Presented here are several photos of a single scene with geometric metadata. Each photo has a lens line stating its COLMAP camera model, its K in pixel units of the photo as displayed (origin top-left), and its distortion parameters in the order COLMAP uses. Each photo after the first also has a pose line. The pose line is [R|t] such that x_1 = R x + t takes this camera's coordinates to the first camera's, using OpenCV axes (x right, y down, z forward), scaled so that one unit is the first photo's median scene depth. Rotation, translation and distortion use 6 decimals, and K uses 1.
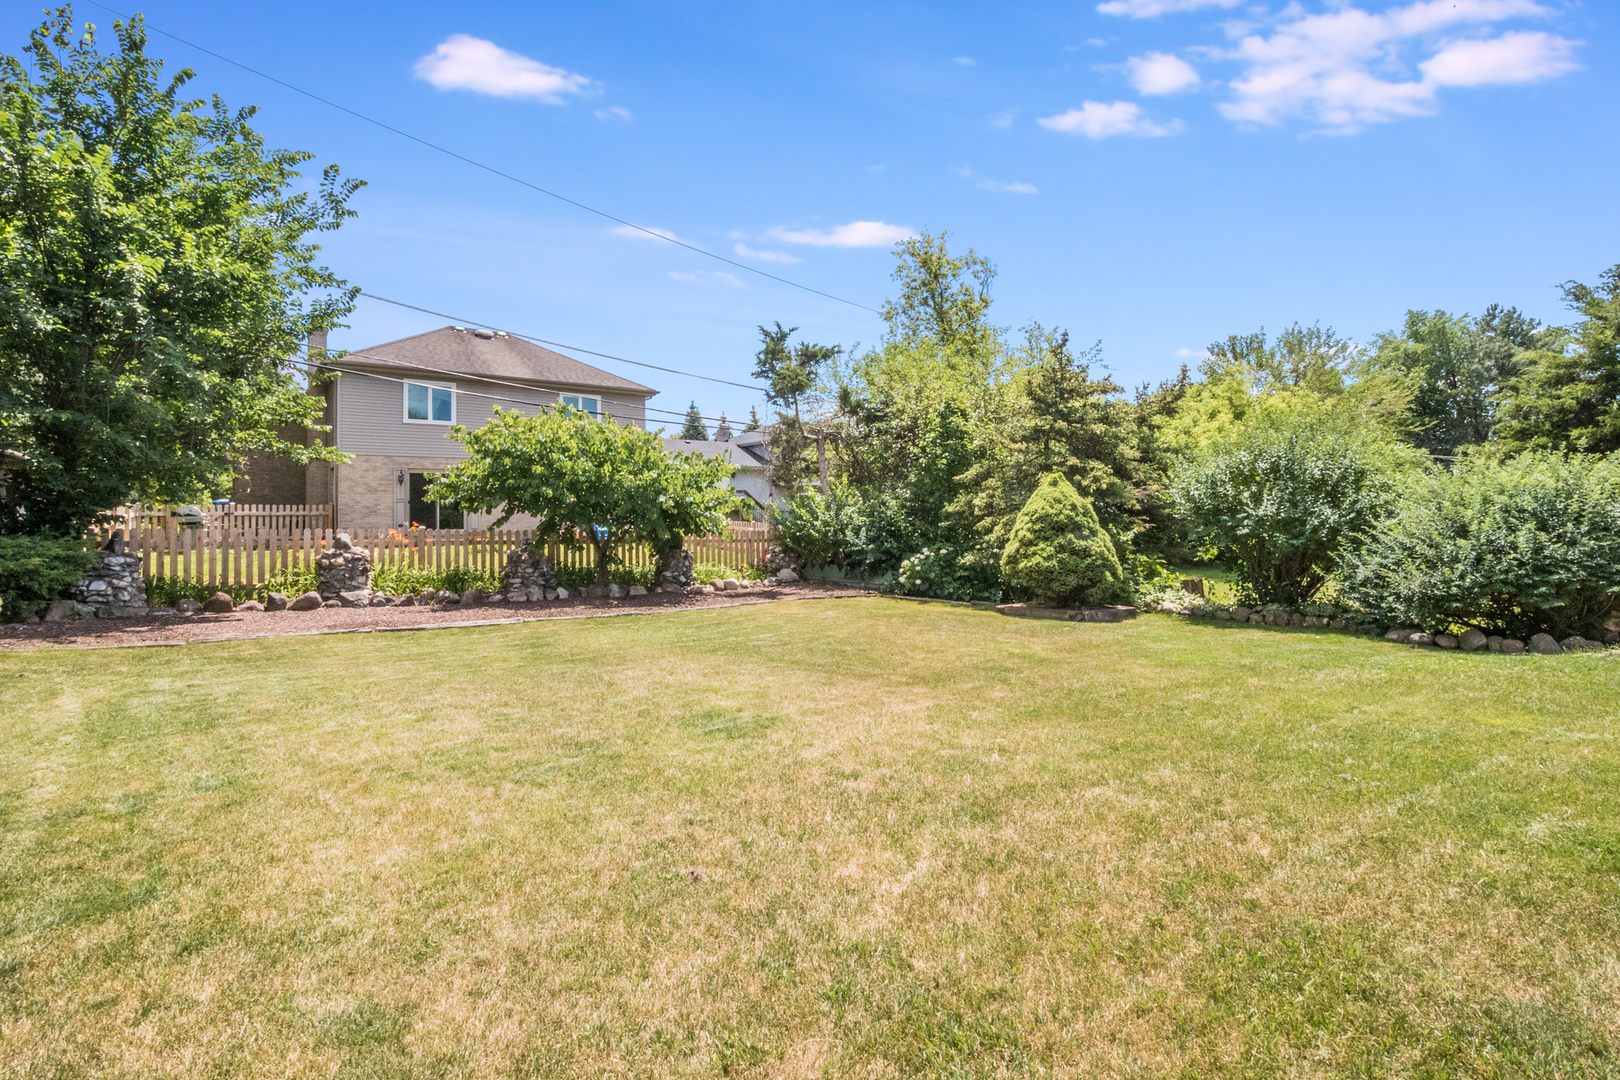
lens RADIAL K [[754.7, 0, 807.9], [0, 754.7, 516.3], [0, 0, 1]] dist [-0.000988, -0.000434]
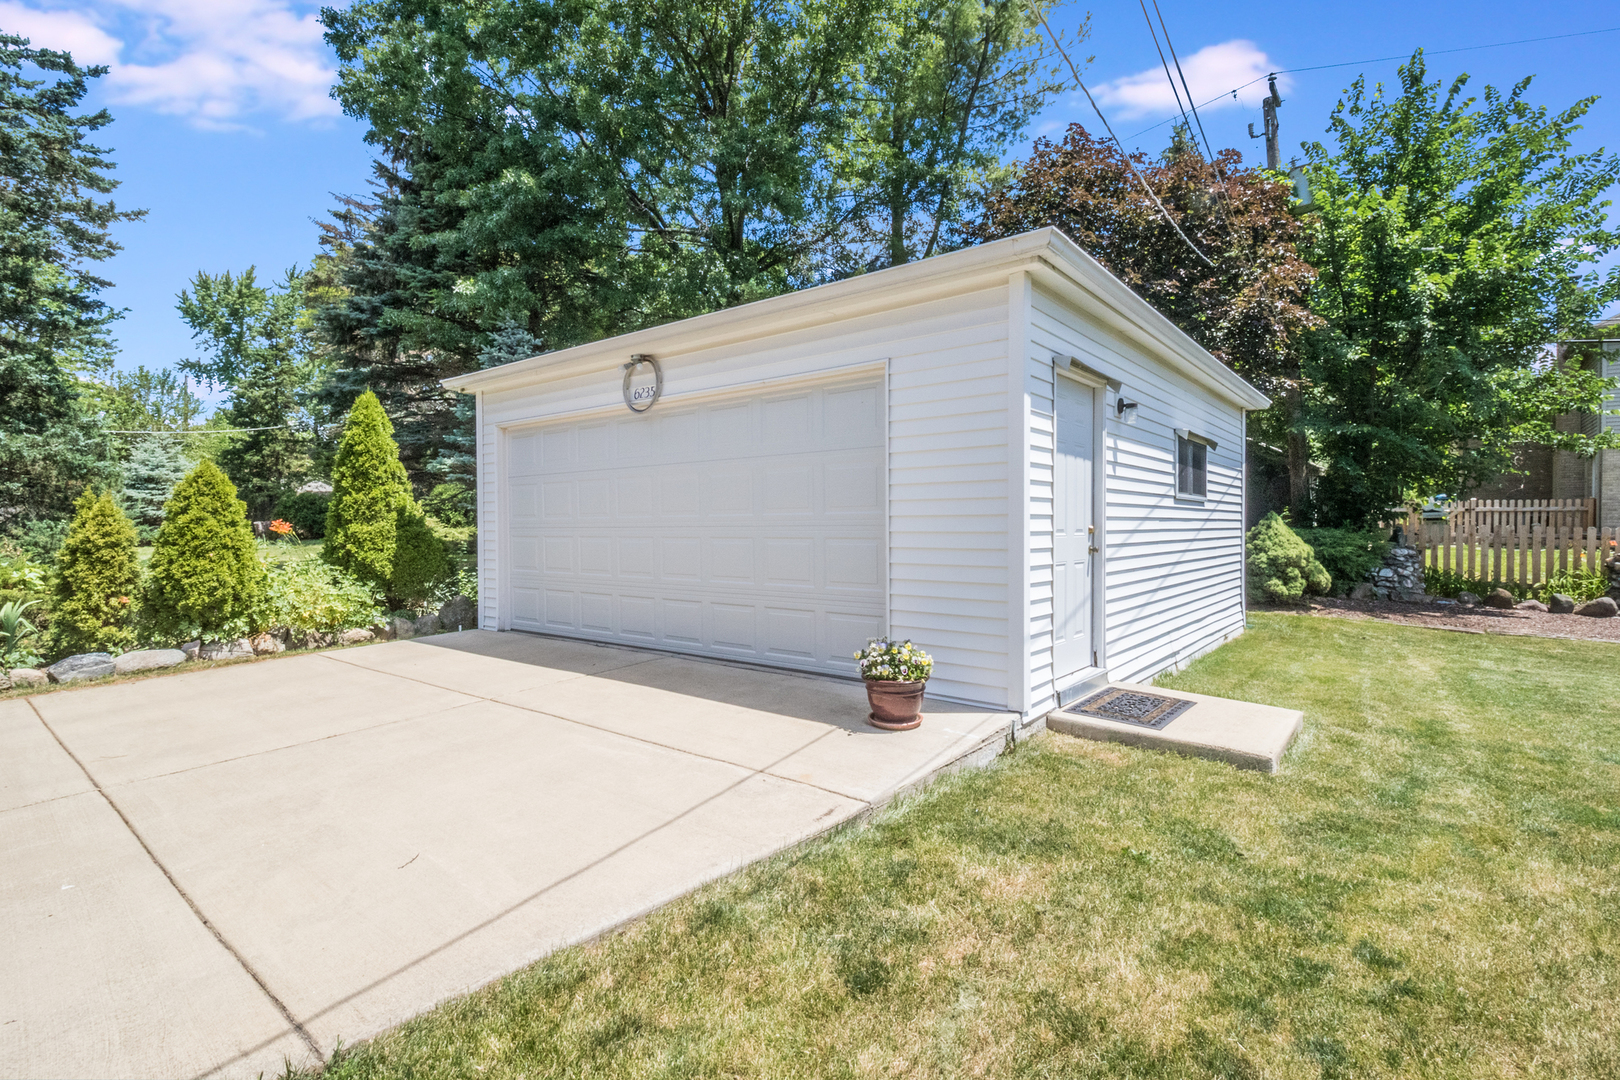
lens RADIAL K [[780.1, 0, 810.0], [0, 780.1, 540.0], [0, 0, 1]] dist [-0.002568, -0.002302]
pose [[0.247368, 0.035465, -0.968272, 0.000021], [0.000397, 0.999326, 0.036704, -0.002352], [0.968921, -0.009464, 0.247187, -0.134533]]
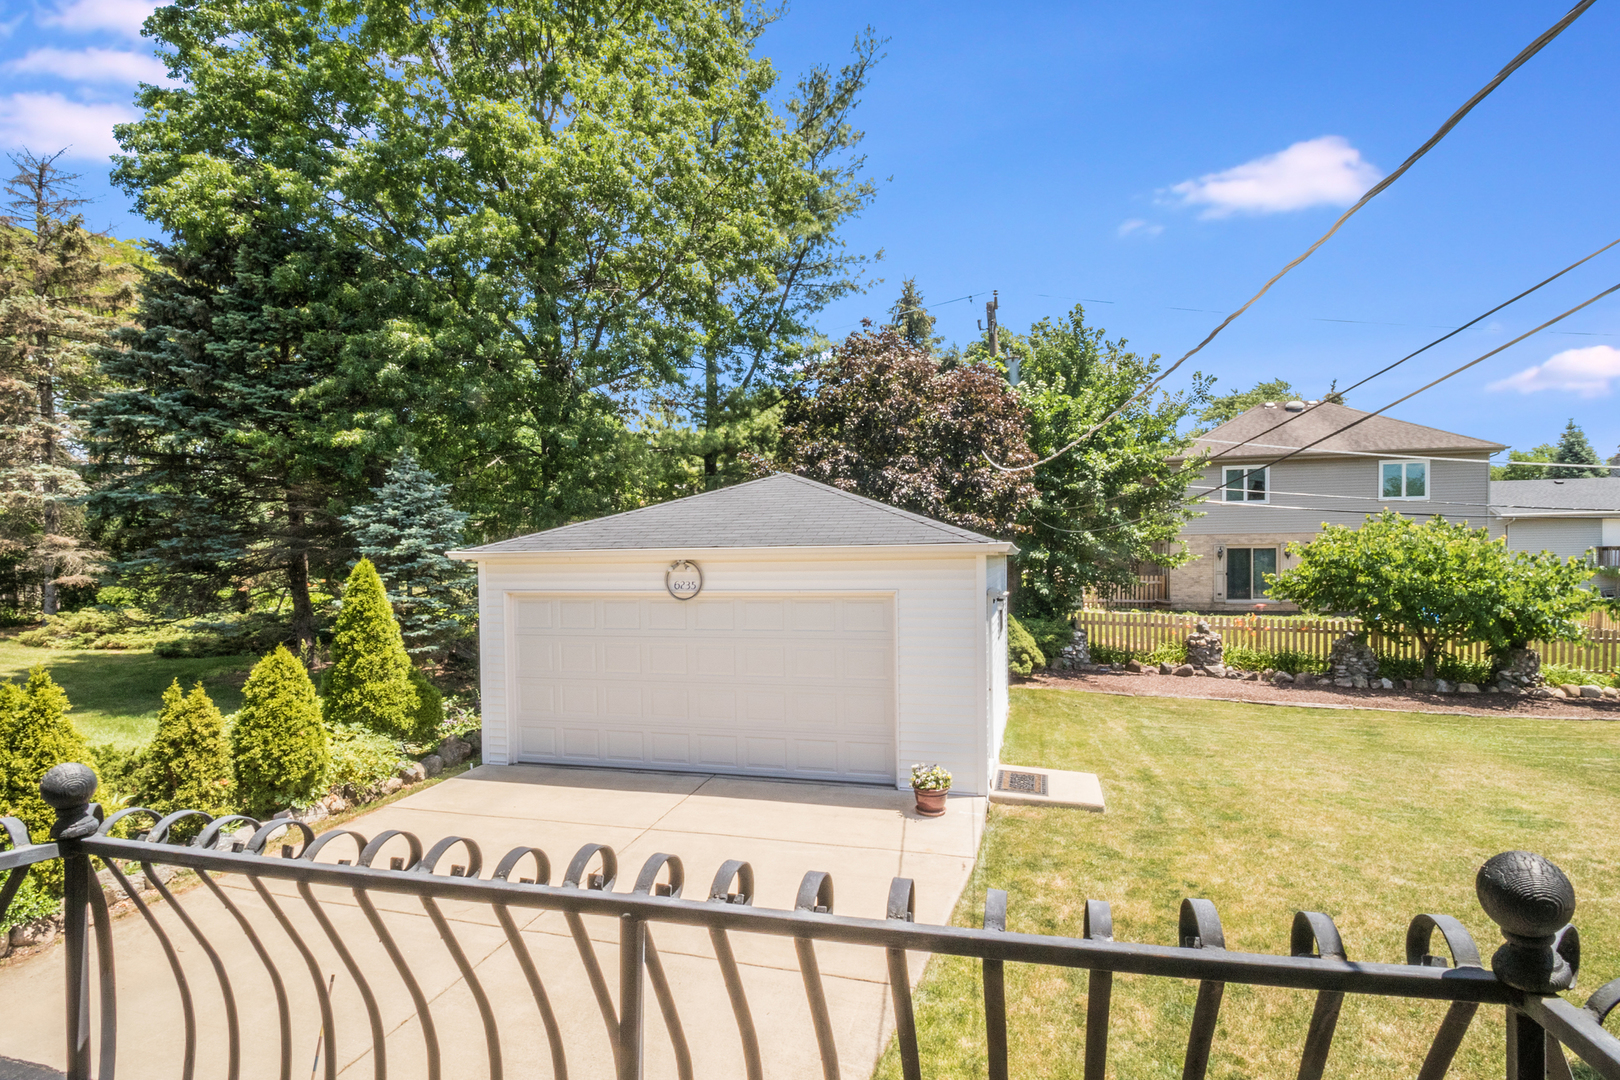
lens RADIAL K [[813.0, 0, 808.4], [0, 813.0, 565.9], [0, 0, 1]] dist [0.002334, -0.007035]
pose [[0.608487, 0.019299, -0.793329, 0.128211], [0.004268, 0.999610, 0.027590, -0.124436], [0.793552, -0.020174, 0.608167, -0.488379]]
